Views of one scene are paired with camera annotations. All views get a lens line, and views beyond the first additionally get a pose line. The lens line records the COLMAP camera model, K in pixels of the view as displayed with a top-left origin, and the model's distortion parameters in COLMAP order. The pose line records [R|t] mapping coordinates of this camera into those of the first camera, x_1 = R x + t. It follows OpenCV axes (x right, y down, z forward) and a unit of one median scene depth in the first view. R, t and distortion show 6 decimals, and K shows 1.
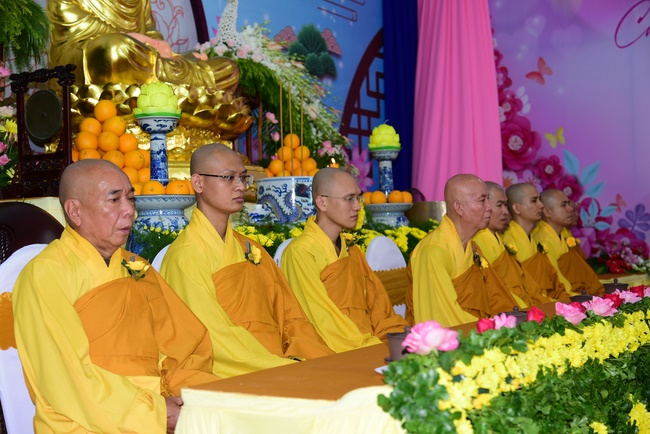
lens RADIAL K [[1006.6, 0, 322.0], [0, 1006.6, 213.9], [0, 0, 1]] dist [-0.012173, 0.000000]
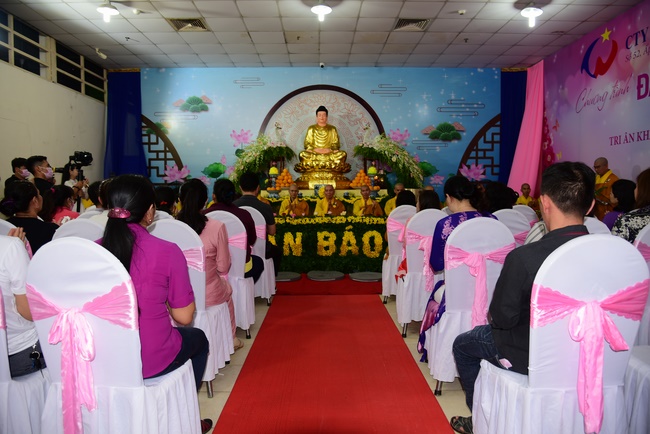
lens RADIAL K [[442.3, 0, 326.0], [0, 442.3, 217.1], [0, 0, 1]] dist [-0.045635, 0.007004]
pose [[0.503532, 0.070928, -0.861060, 2.448473], [0.010549, 0.996046, 0.088216, -0.093230], [0.863912, -0.053503, 0.500792, 0.198706]]
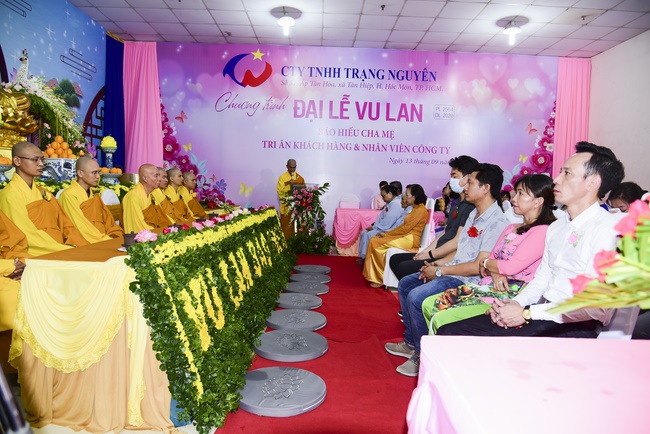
lens RADIAL K [[442.3, 0, 323.1], [0, 442.3, 218.2], [0, 0, 1]] dist [-0.045635, 0.007004]
pose [[0.859766, 0.018990, 0.510334, -0.019589], [-0.061618, 0.995865, 0.066751, -0.005929], [-0.506957, -0.088836, 0.857382, -0.044050]]
